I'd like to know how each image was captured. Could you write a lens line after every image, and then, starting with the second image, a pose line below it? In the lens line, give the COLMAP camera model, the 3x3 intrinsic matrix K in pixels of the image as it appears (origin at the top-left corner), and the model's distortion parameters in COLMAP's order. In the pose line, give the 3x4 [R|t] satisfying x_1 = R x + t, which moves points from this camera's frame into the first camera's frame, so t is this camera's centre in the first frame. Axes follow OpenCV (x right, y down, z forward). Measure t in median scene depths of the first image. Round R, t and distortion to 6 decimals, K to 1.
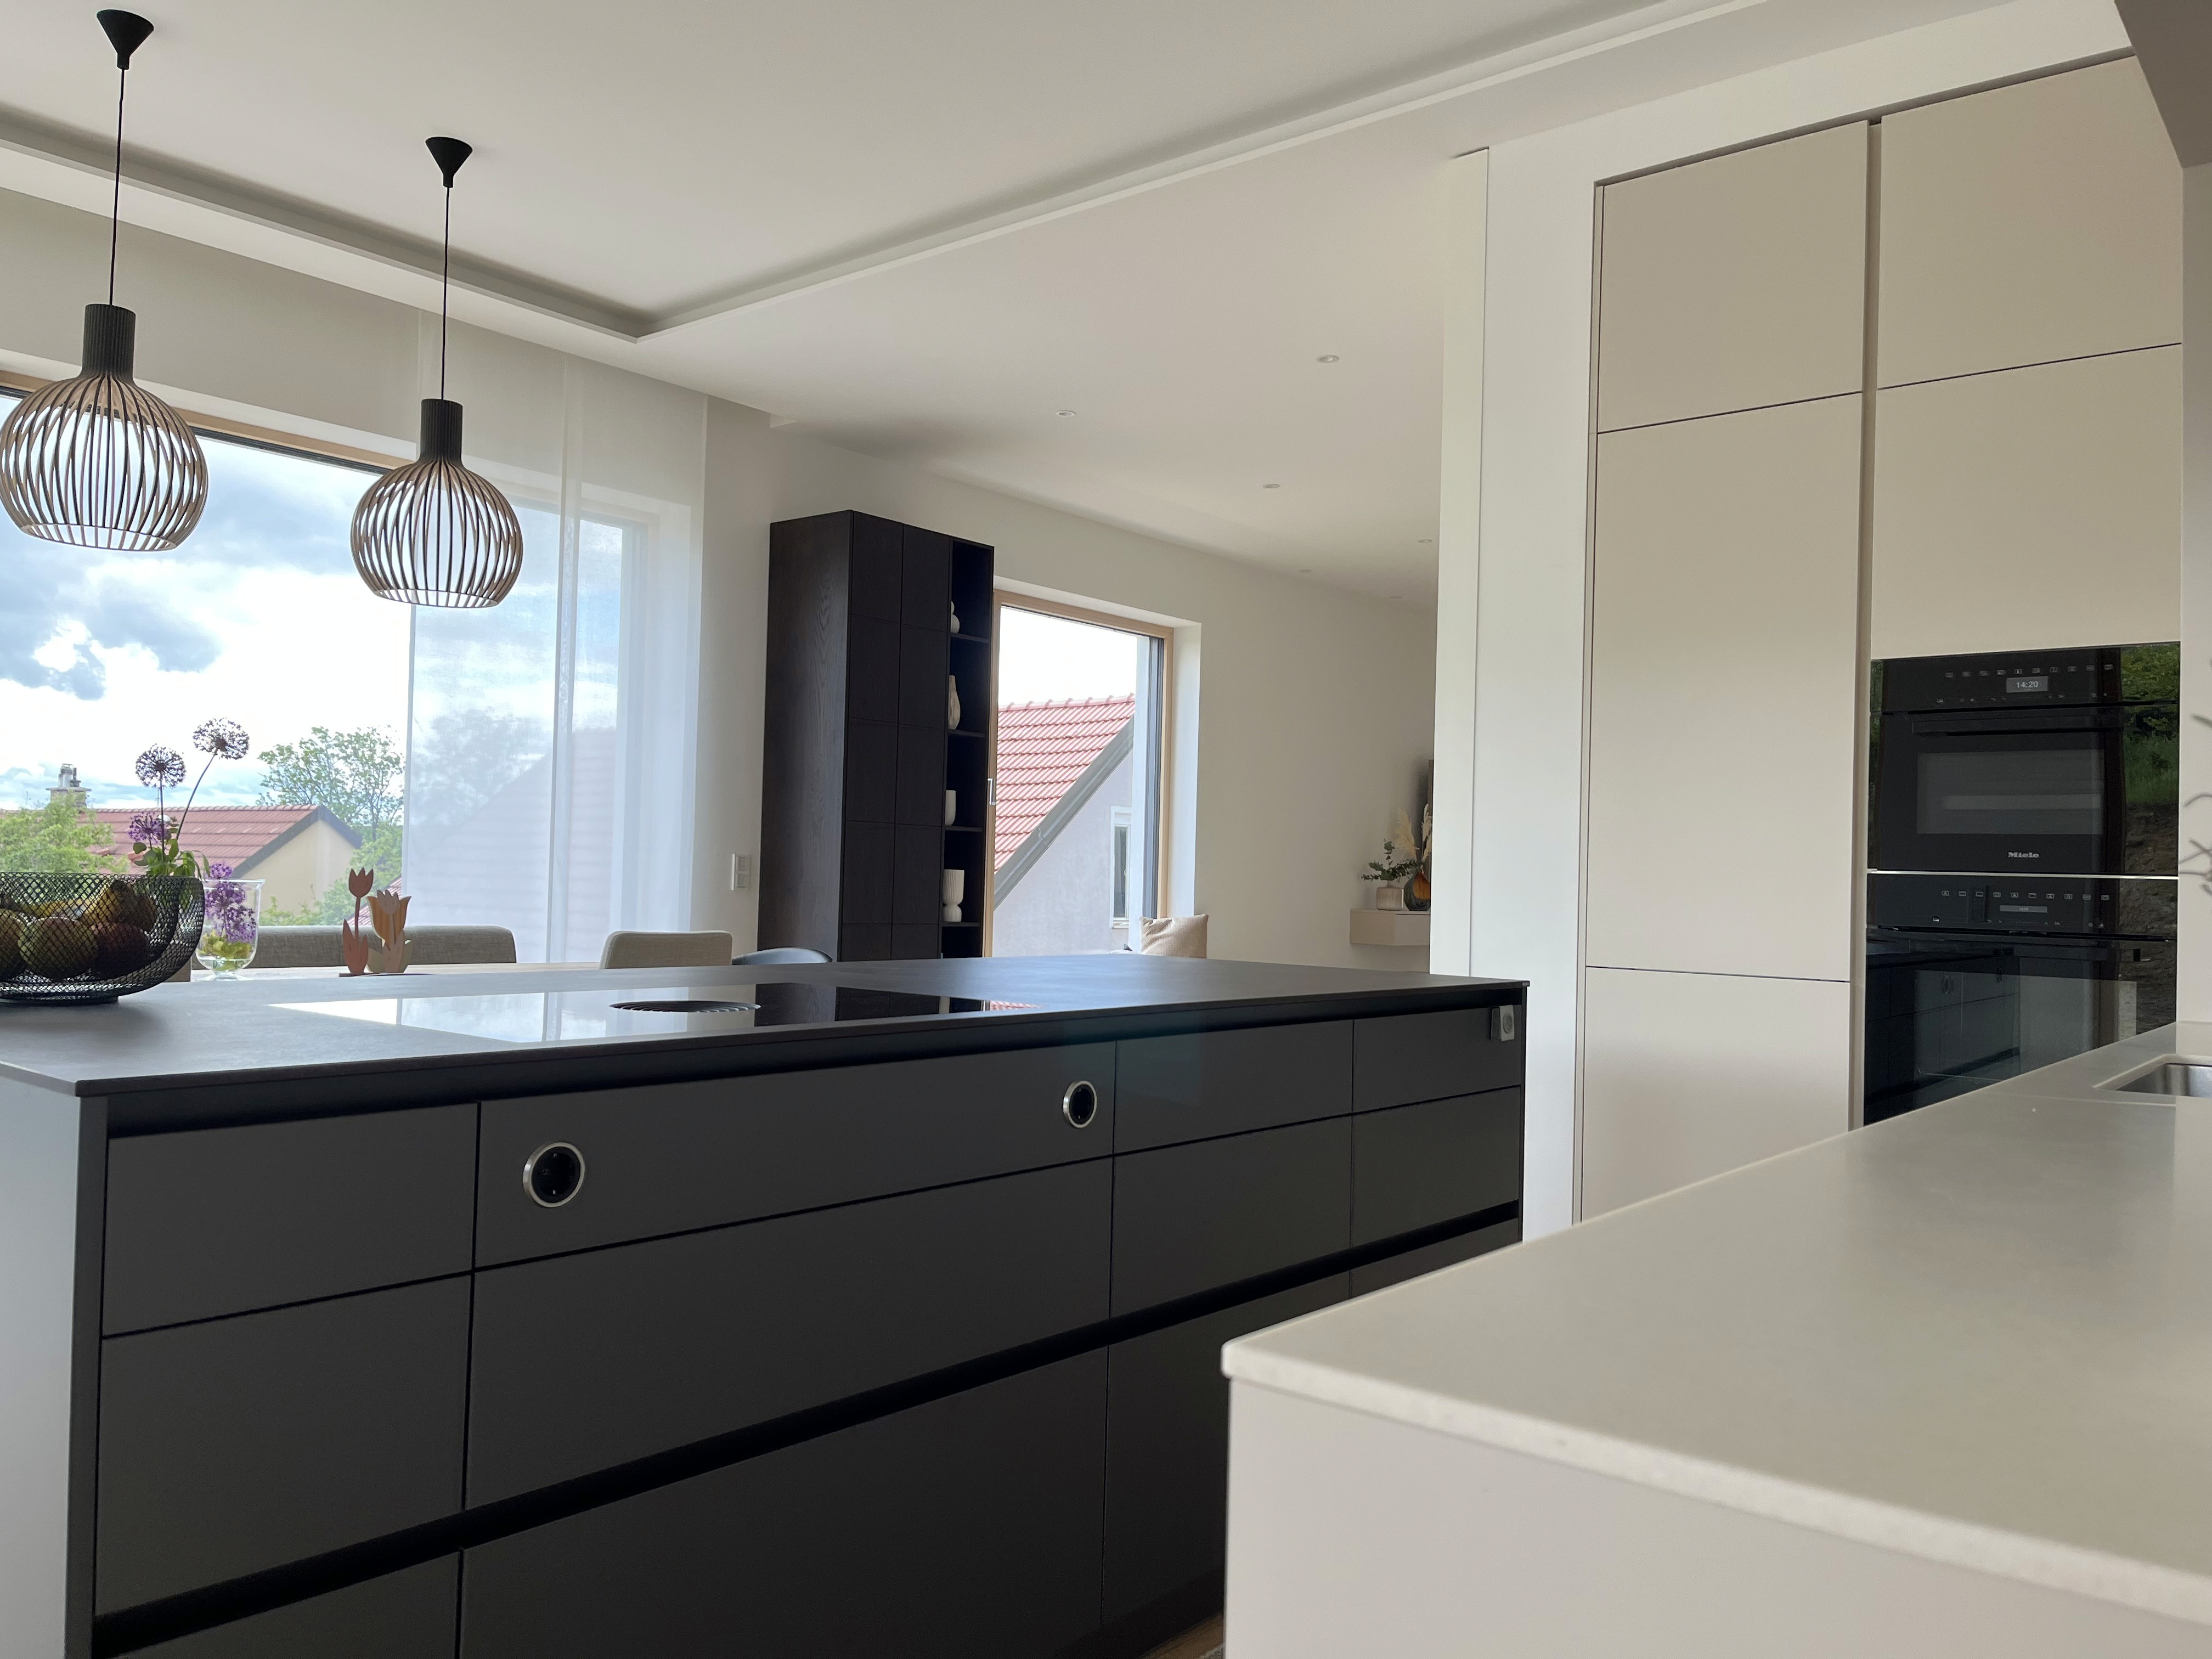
lens RADIAL K [[1664.6, 0, 1101.1], [0, 1664.6, 826.5], [0, 0, 1]] dist [0.066709, -0.083699]
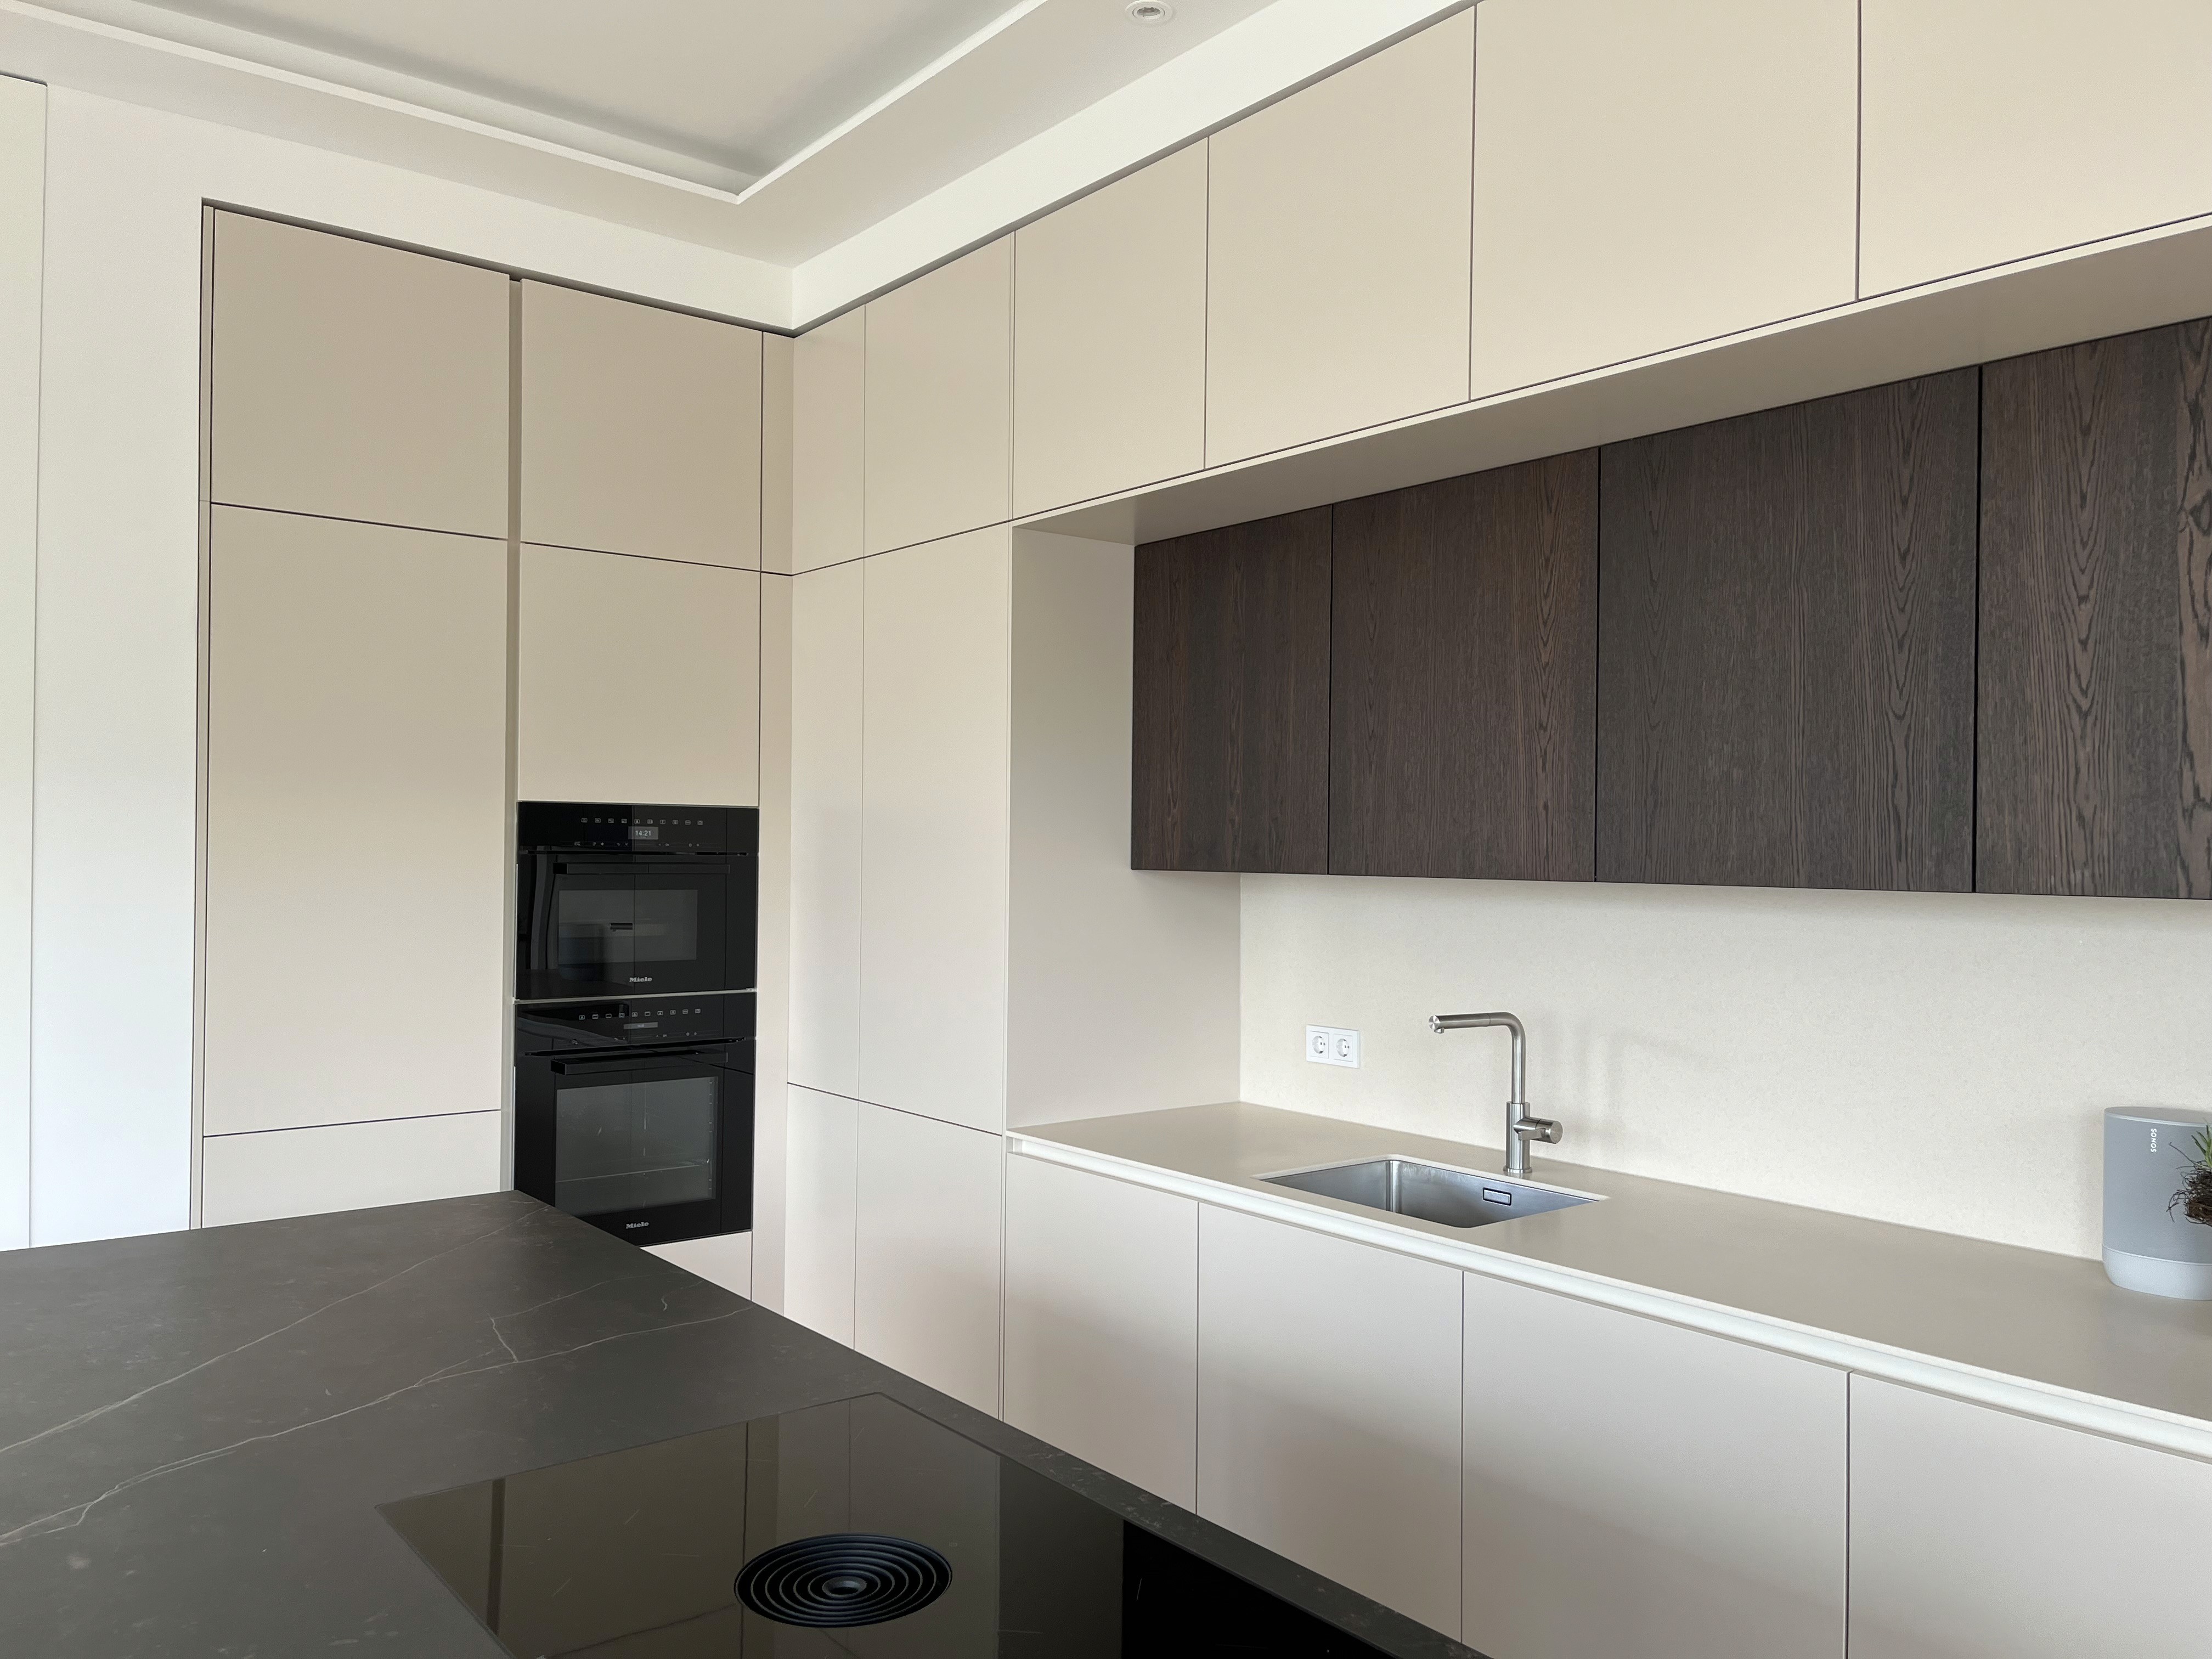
lens RADIAL K [[1664.6, 0, 1104.4], [0, 1664.6, 842.1], [0, 0, 1]] dist [0.066709, -0.083699]
pose [[0.203852, -0.020035, 0.978797, -0.510604], [-0.029083, 0.999225, 0.026511, -0.116307], [-0.978570, -0.033871, 0.203112, 0.446738]]
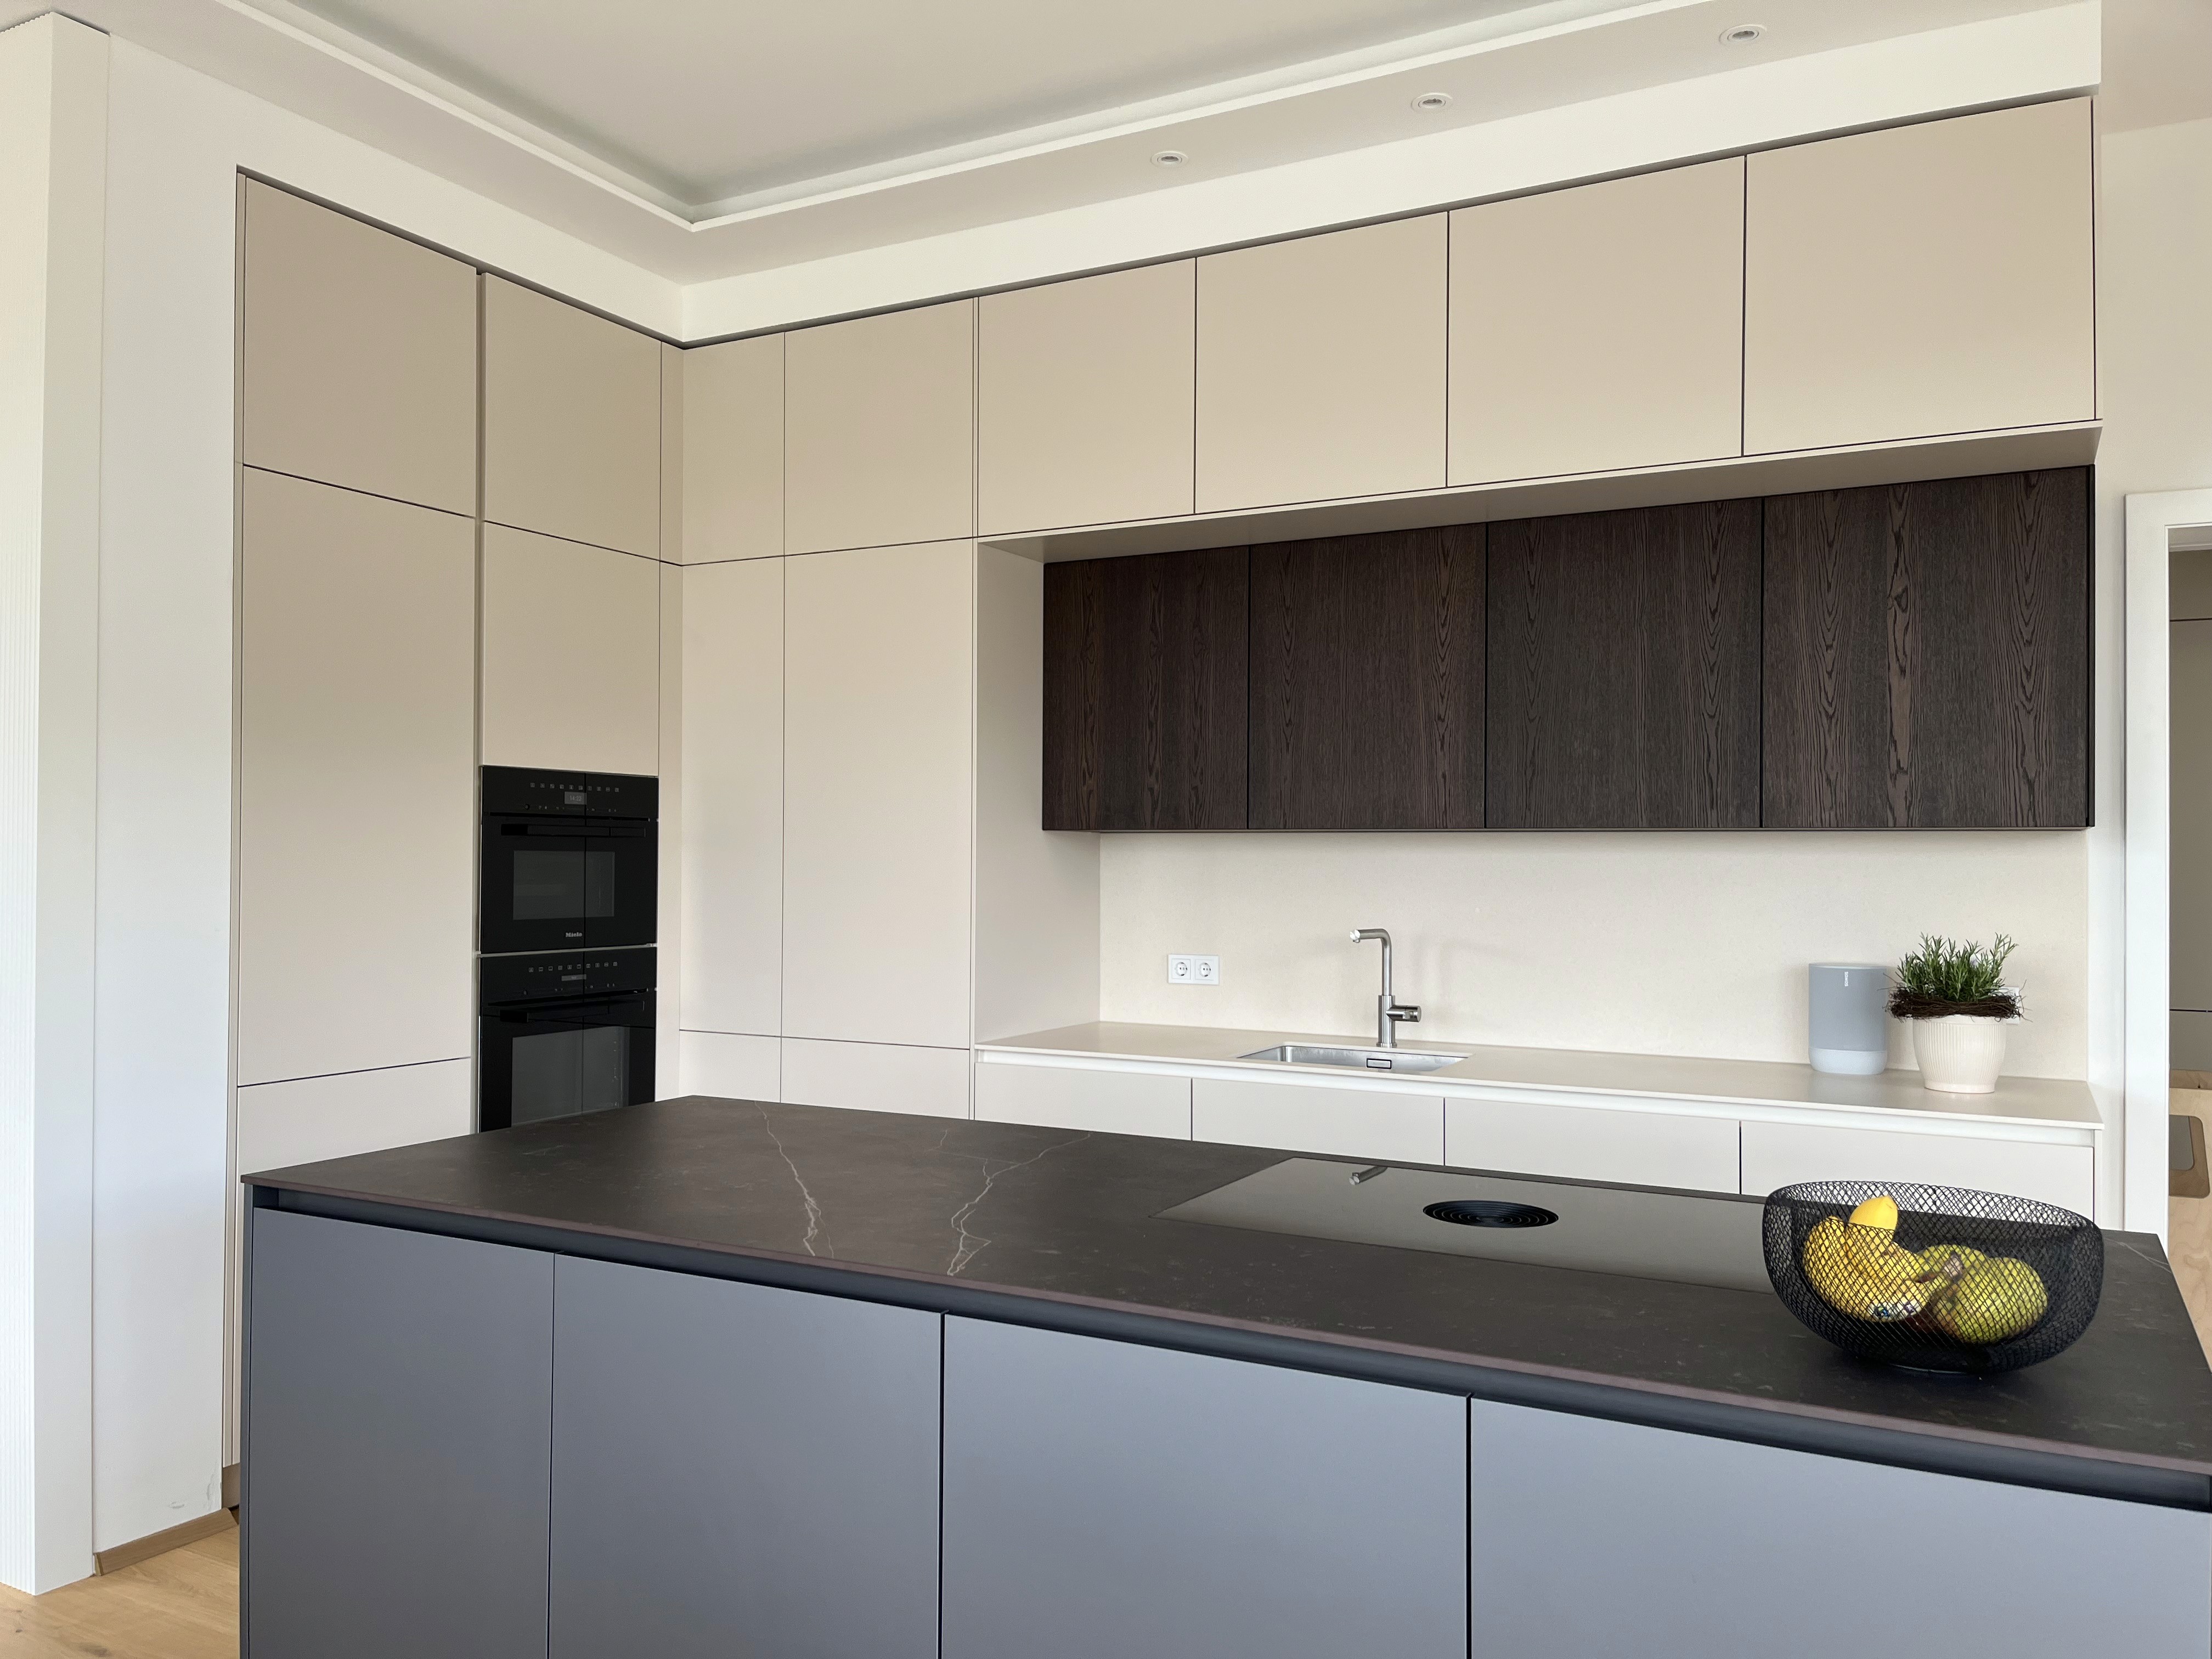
lens RADIAL K [[1664.6, 0, 1099.7], [0, 1664.6, 844.9], [0, 0, 1]] dist [0.066709, -0.083699]
pose [[-0.200101, -0.017412, 0.979621, -0.737307], [-0.034999, 0.999331, 0.010613, -0.075389], [-0.979150, -0.032162, -0.200577, 0.854930]]
